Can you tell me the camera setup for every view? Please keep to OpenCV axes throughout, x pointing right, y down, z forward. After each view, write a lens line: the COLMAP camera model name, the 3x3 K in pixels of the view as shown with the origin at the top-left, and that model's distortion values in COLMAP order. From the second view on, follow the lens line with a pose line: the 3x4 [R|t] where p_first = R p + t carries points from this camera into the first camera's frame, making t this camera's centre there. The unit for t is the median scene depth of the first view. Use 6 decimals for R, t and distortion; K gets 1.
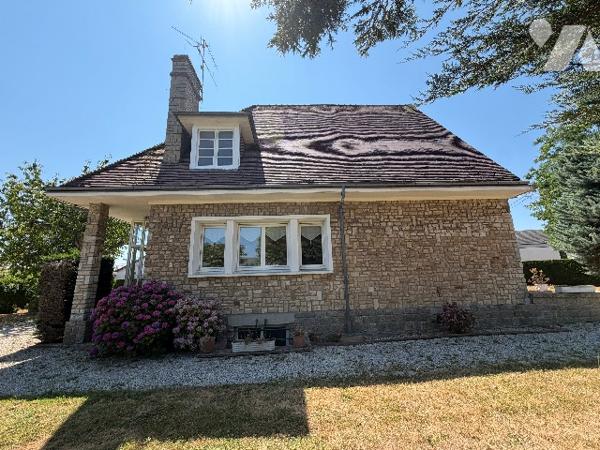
lens RADIAL K [[239.8, 0, 297.5], [0, 239.8, 223.4], [0, 0, 1]] dist [0.000499, -0.000157]
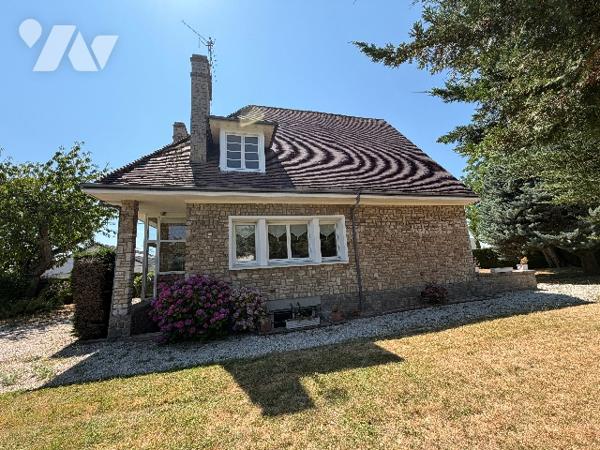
lens RADIAL K [[239.8, 0, 297.5], [0, 239.8, 223.4], [0, 0, 1]] dist [0.000499, -0.000157]
pose [[0.976447, 0.009992, 0.215525, -0.365284], [-0.016969, 0.999389, 0.030545, -0.029715], [-0.215089, -0.033483, 0.976020, -0.140086]]
